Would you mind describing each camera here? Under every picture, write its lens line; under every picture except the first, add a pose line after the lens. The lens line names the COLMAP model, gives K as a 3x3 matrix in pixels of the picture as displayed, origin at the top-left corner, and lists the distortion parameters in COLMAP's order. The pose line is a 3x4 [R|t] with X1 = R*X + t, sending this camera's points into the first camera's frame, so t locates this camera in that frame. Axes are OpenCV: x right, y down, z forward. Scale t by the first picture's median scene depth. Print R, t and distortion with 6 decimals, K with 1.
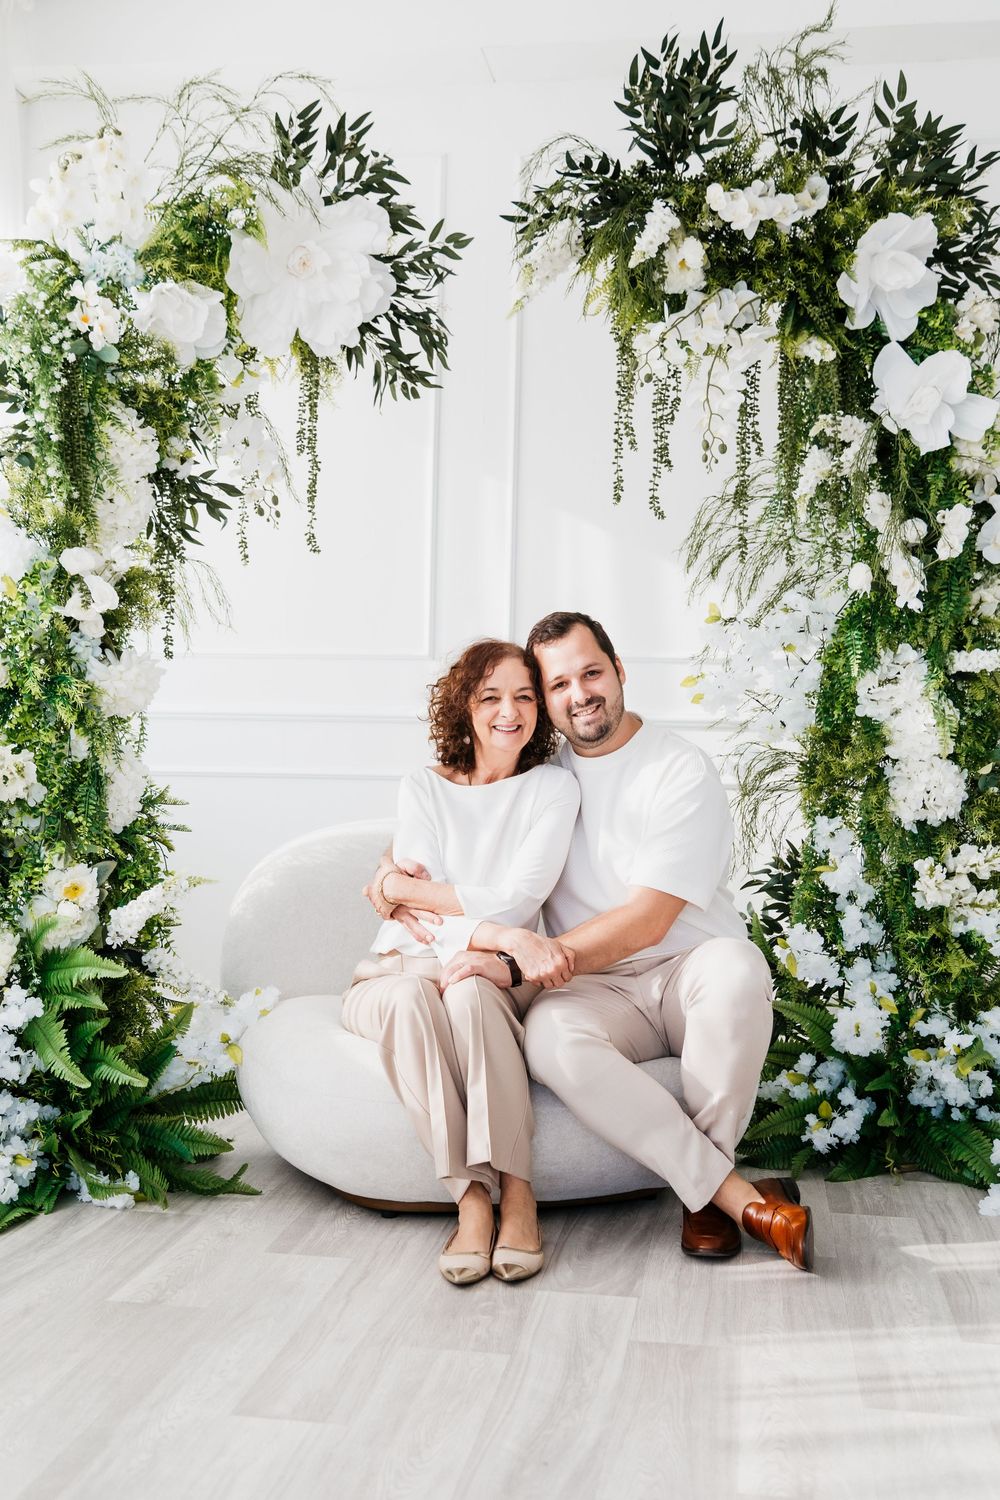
lens RADIAL K [[1613.2, 0, 490.6], [0, 1613.2, 751.5], [0, 0, 1]] dist [0.031235, 0.000000]
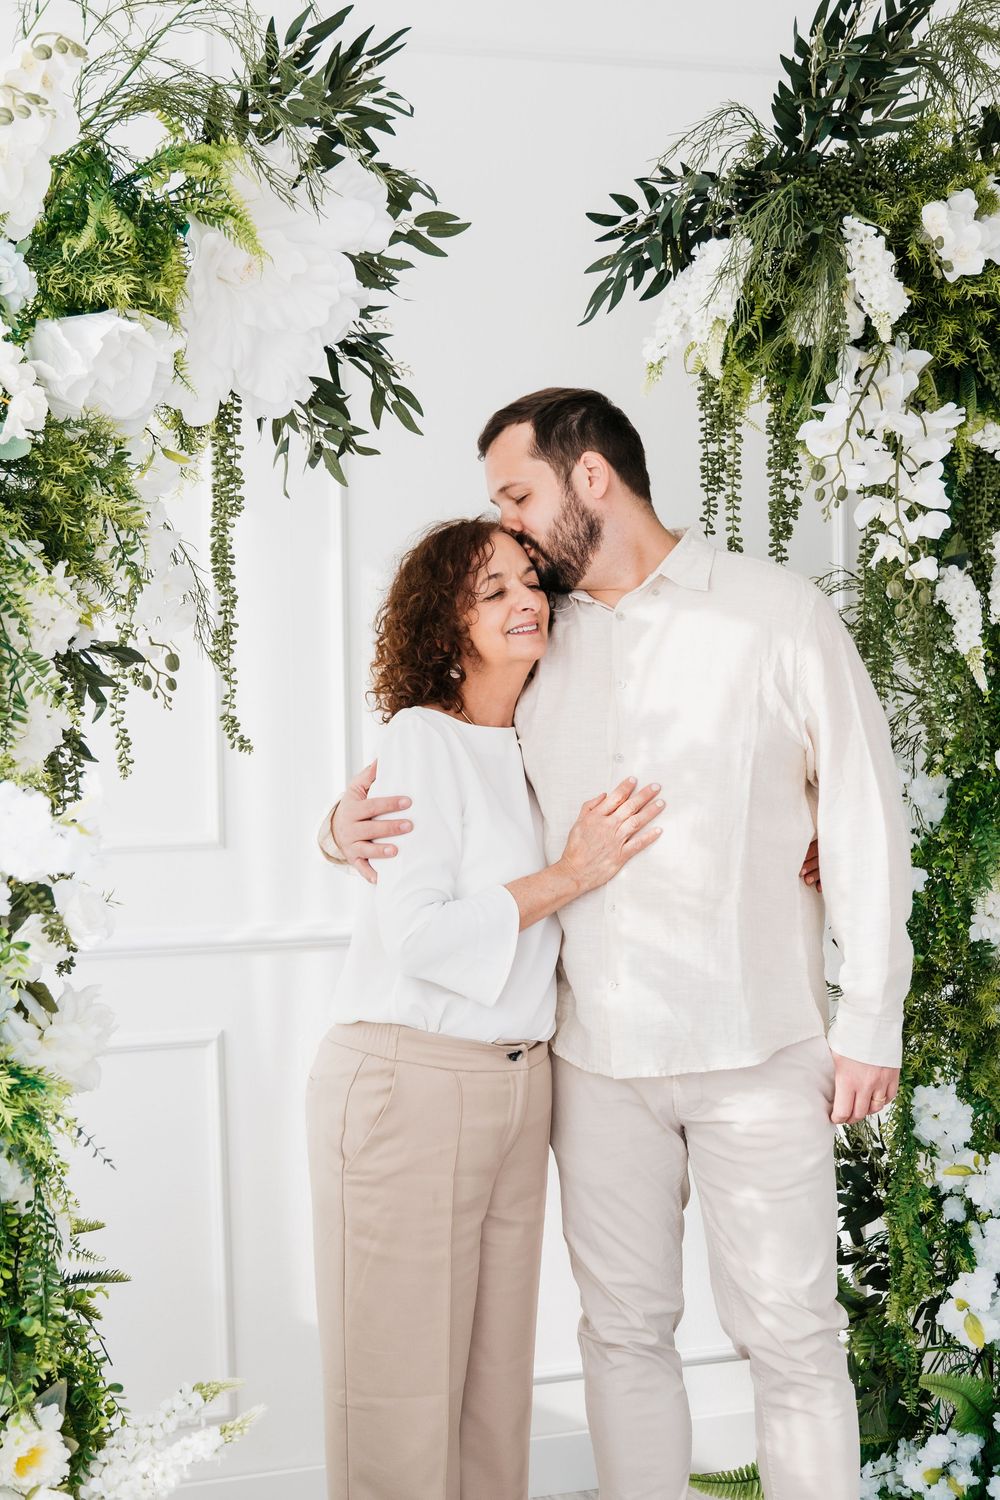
lens RADIAL K [[2235.6, 0, 489.6], [0, 2235.6, 735.3], [0, 0, 1]] dist [0.030185, 0.000000]
pose [[0.886174, -0.049820, 0.460666, -0.427578], [0.032796, 0.998453, 0.044892, -0.172021], [-0.462190, -0.024674, 0.886438, 0.256824]]
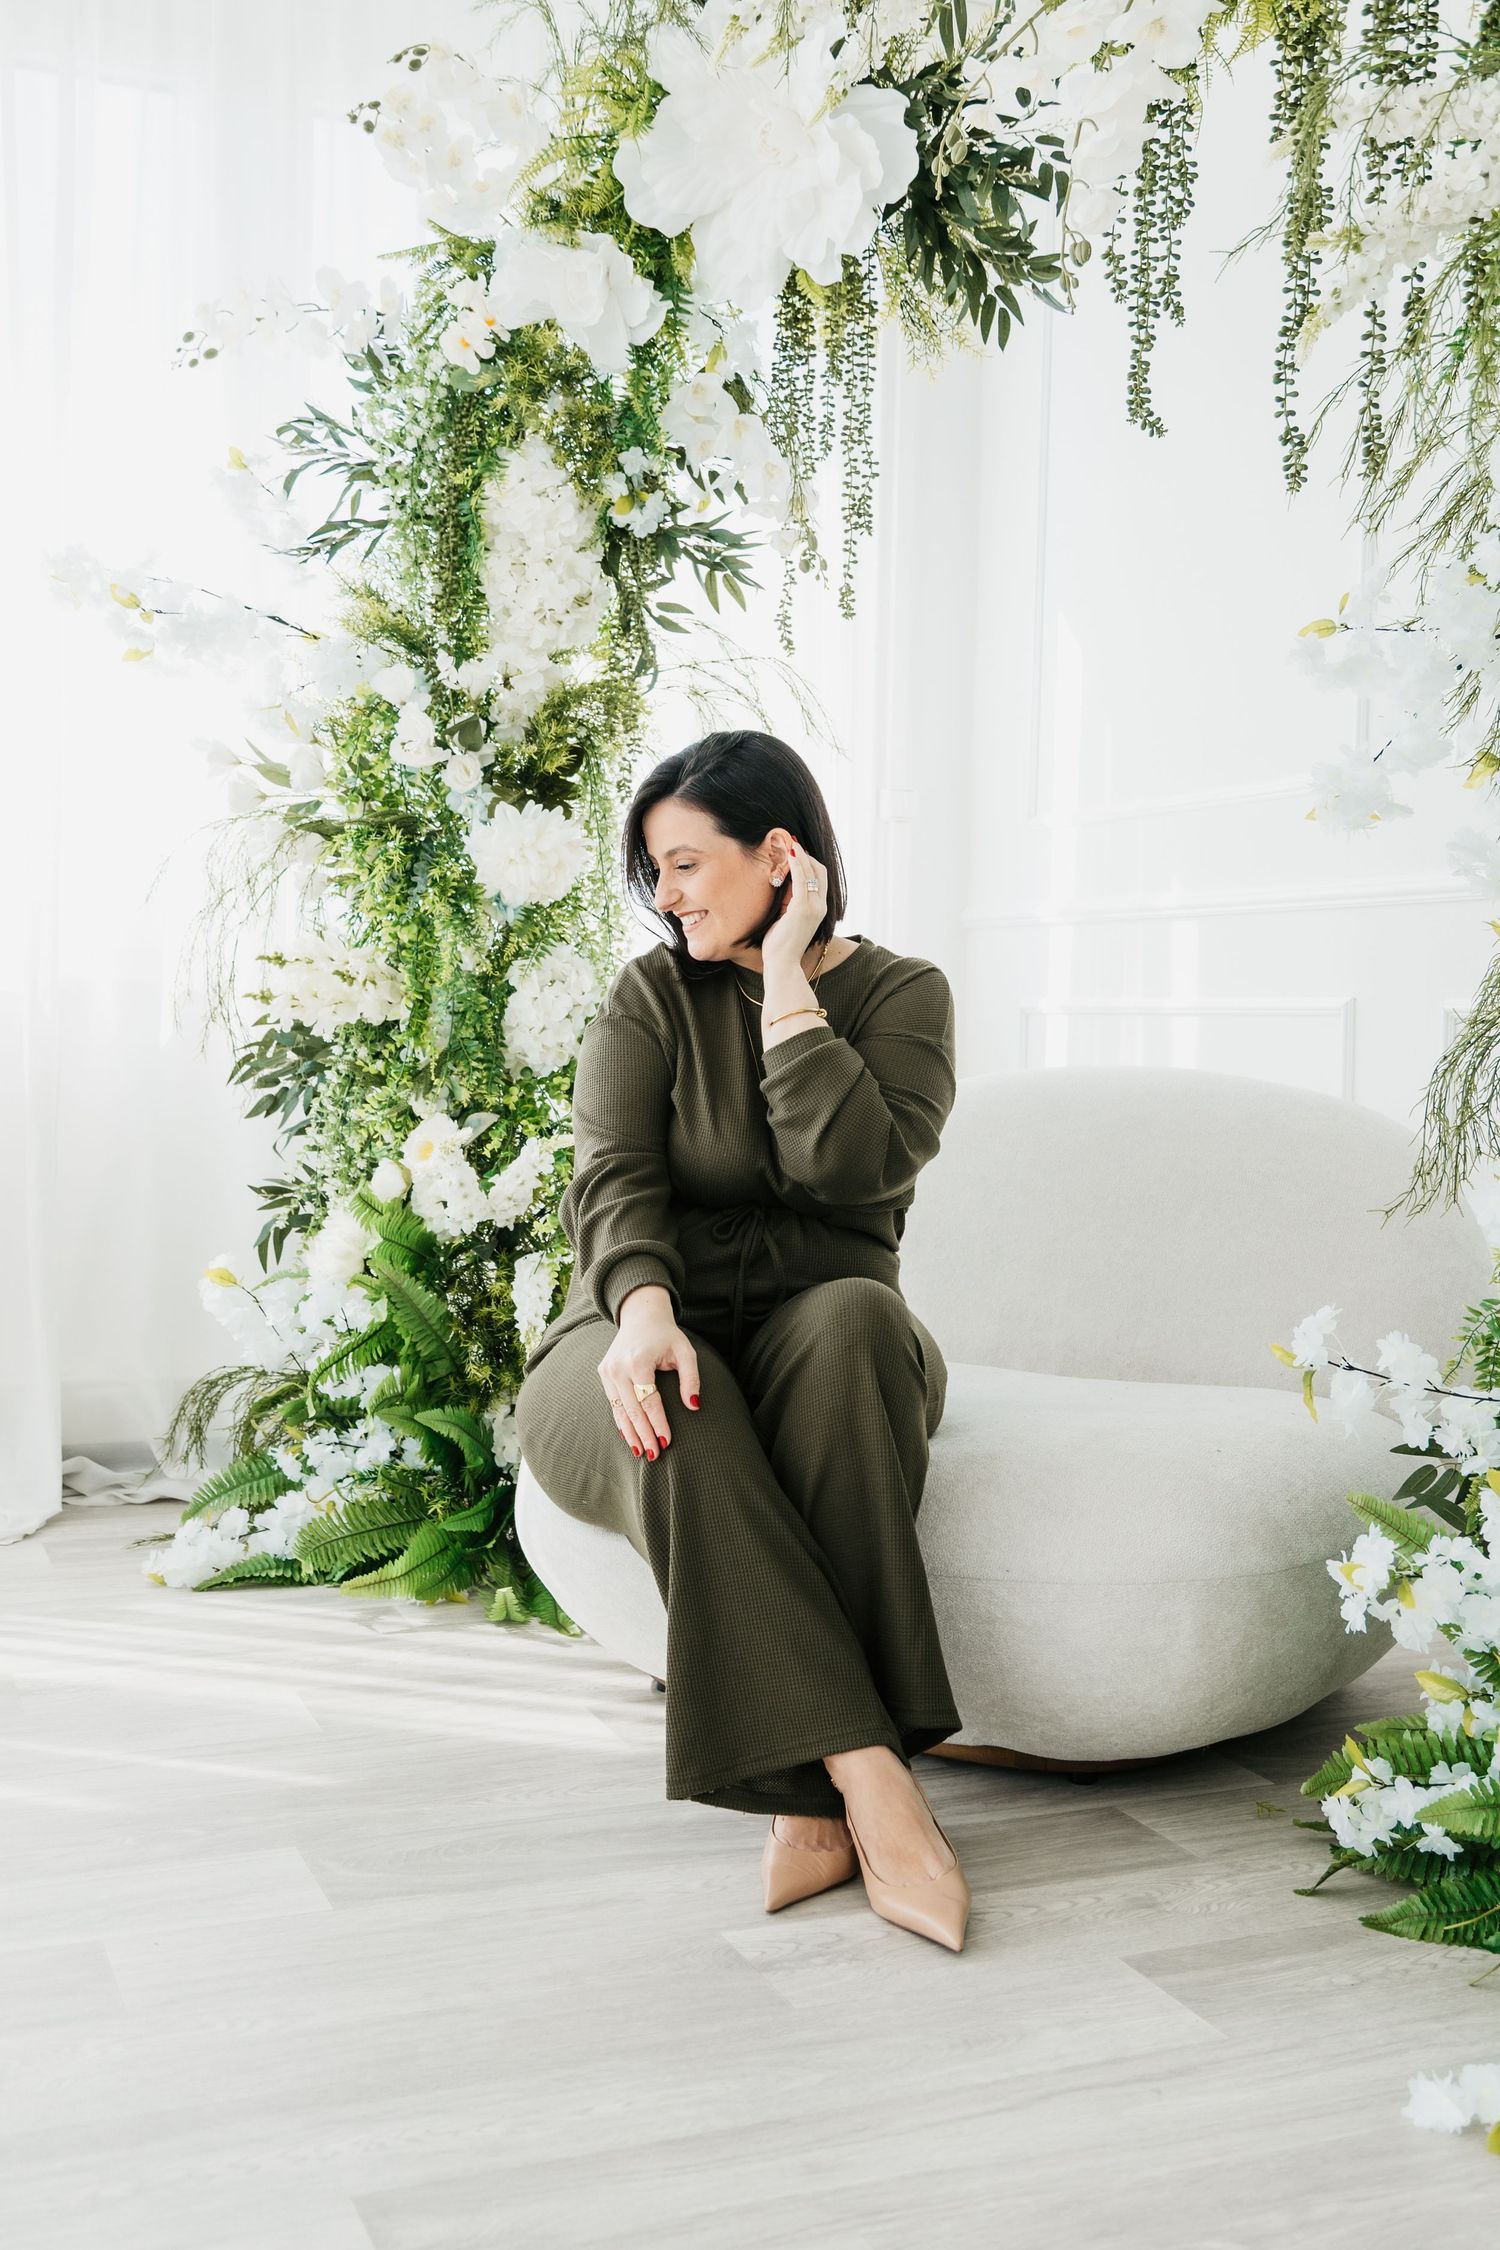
lens RADIAL K [[2335.8, 0, 759.0], [0, 2335.8, 1091.7], [0, 0, 1]] dist [0.011375, 0.000000]
pose [[0.528071, 0.017895, -0.849012, 0.645603], [-0.001785, 0.999799, 0.019963, 0.036562], [0.849198, -0.009026, 0.527997, 0.549135]]
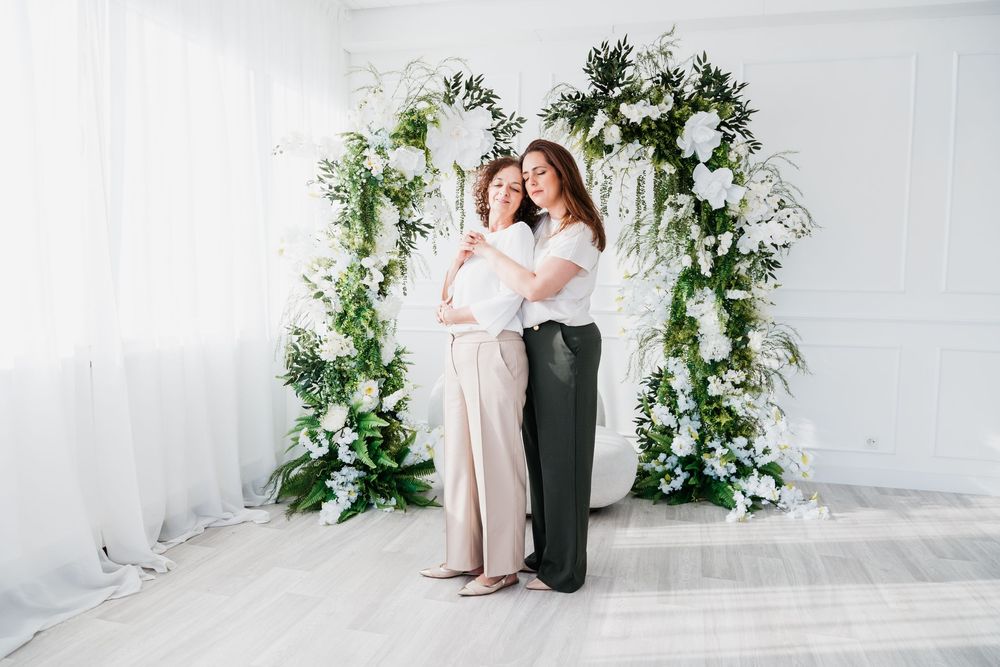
lens RADIAL K [[723.6, 0, 497.1], [0, 723.6, 340.0], [0, 0, 1]] dist [-0.035825, 0.007578]
pose [[0.995400, 0.003352, -0.095751, 0.051847], [0.004821, 0.996370, 0.084995, -0.085260], [0.095688, -0.085066, 0.991770, -0.108605]]
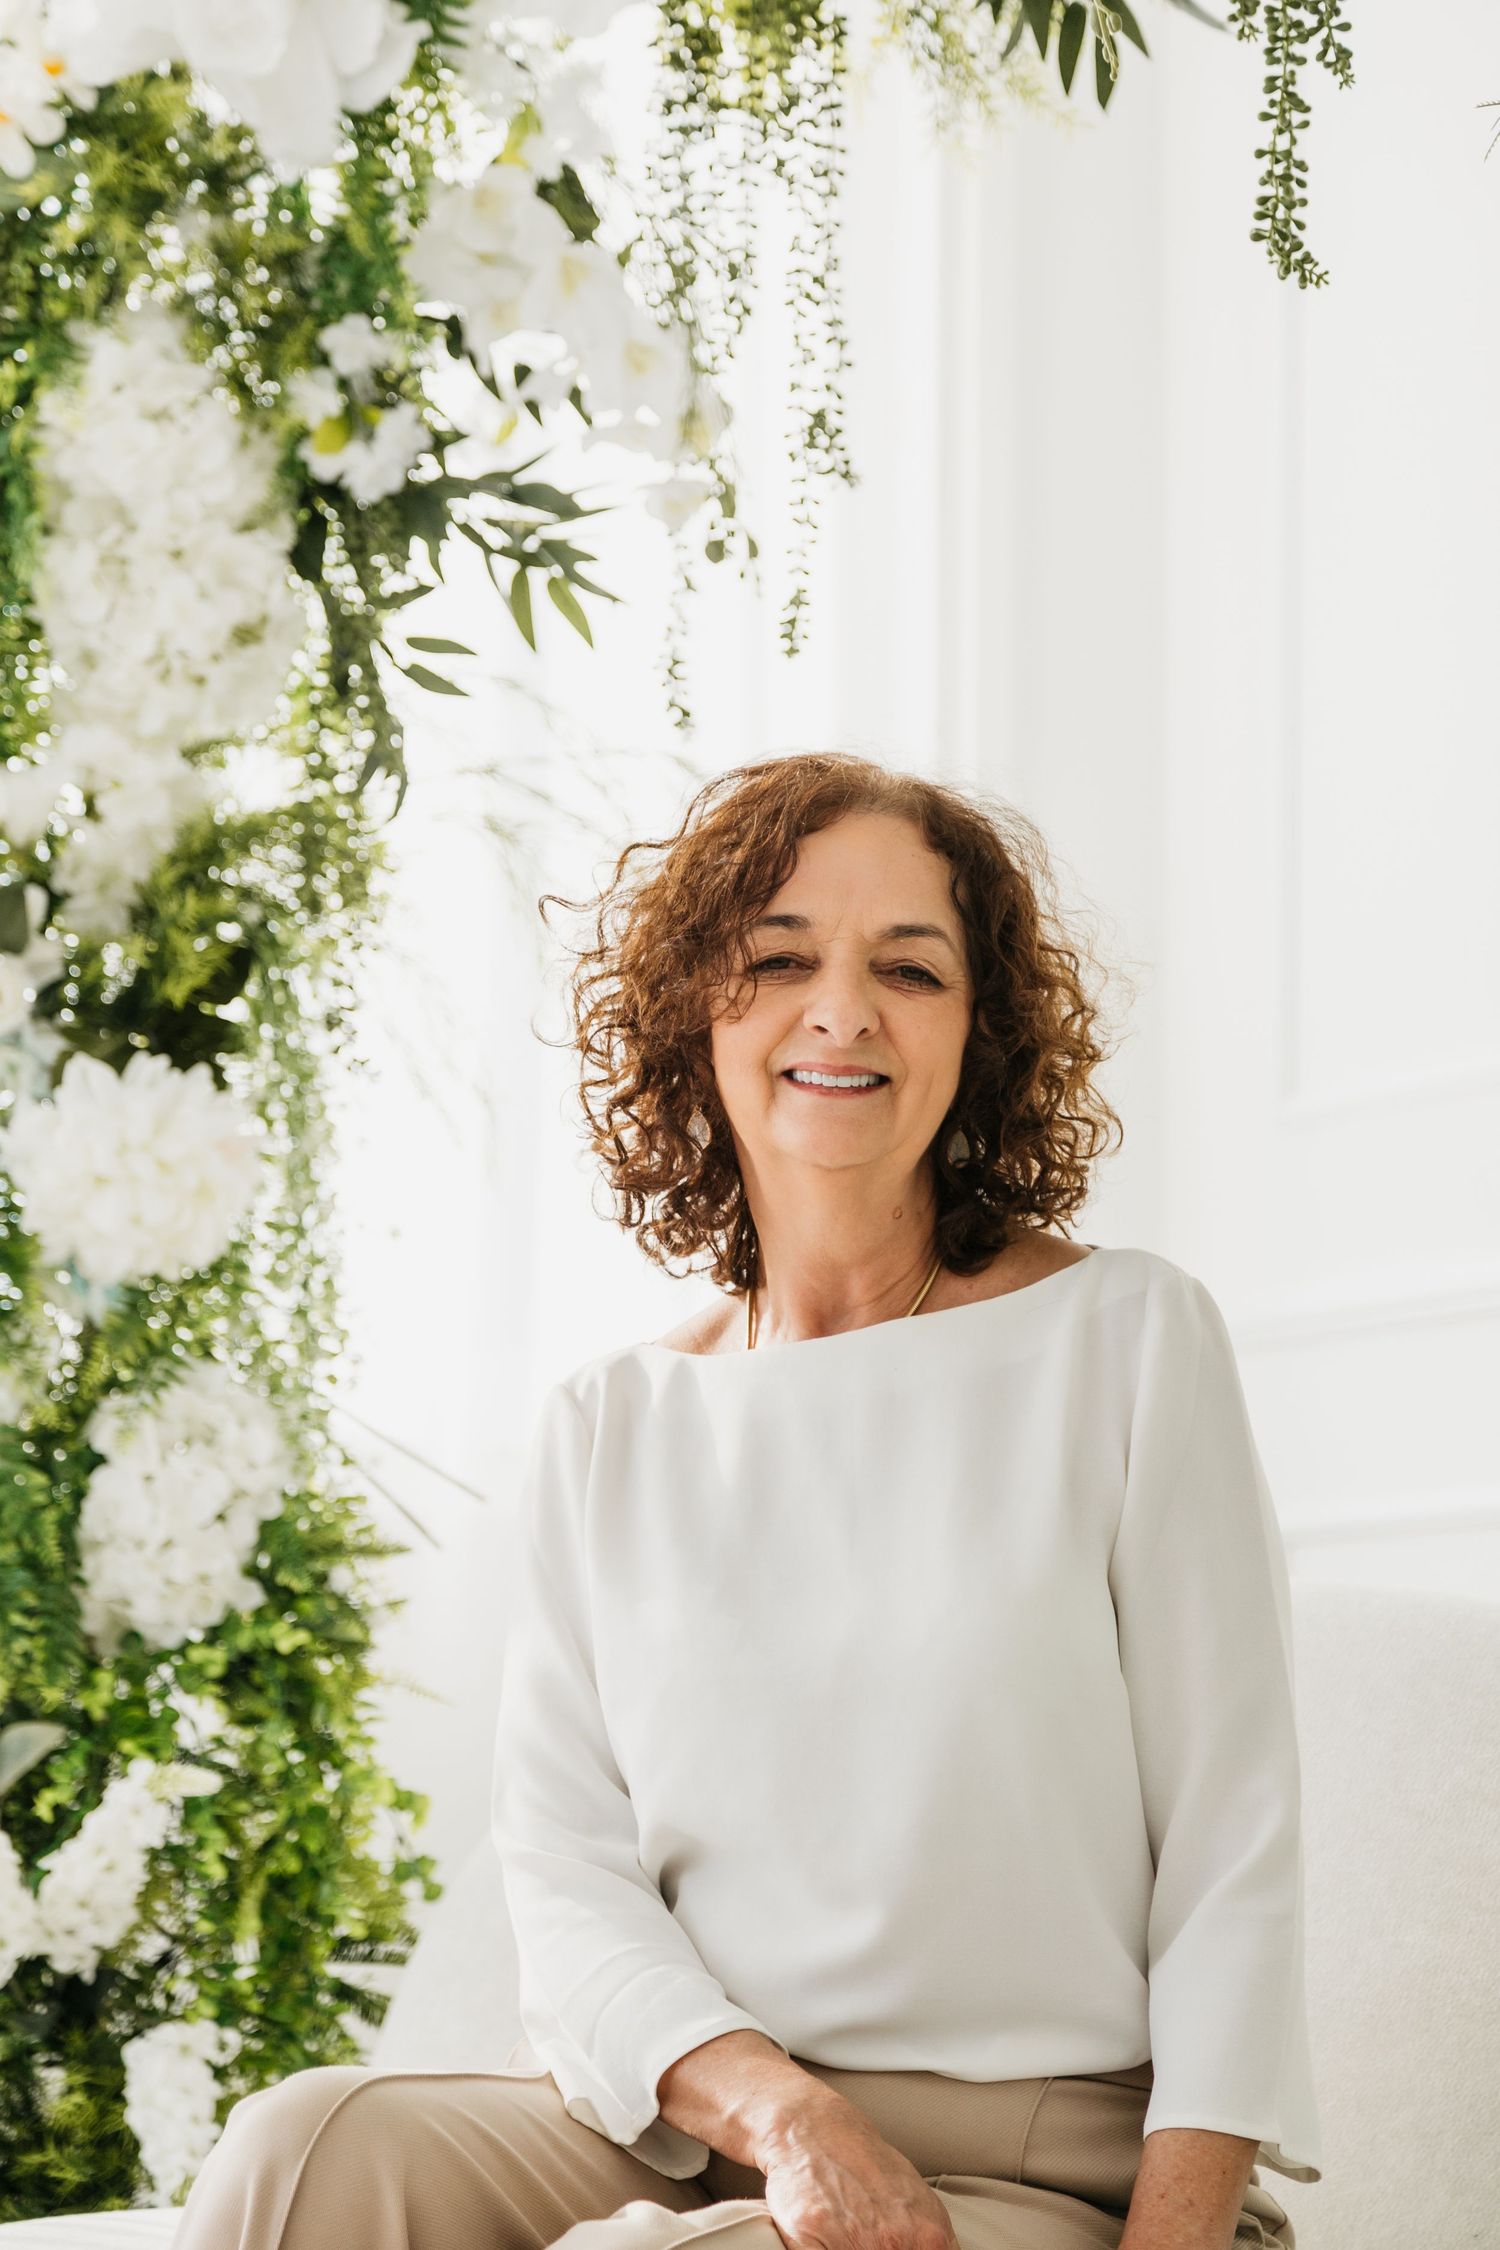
lens RADIAL K [[6891.5, 0, 753.5], [0, 6891.5, 1131.4], [0, 0, 1]] dist [0.033039, 0.000000]
pose [[0.504639, -0.109838, -0.856315, 0.972203], [0.011843, 0.992661, -0.120348, 0.111756], [0.863249, 0.050591, 0.502236, 0.414408]]
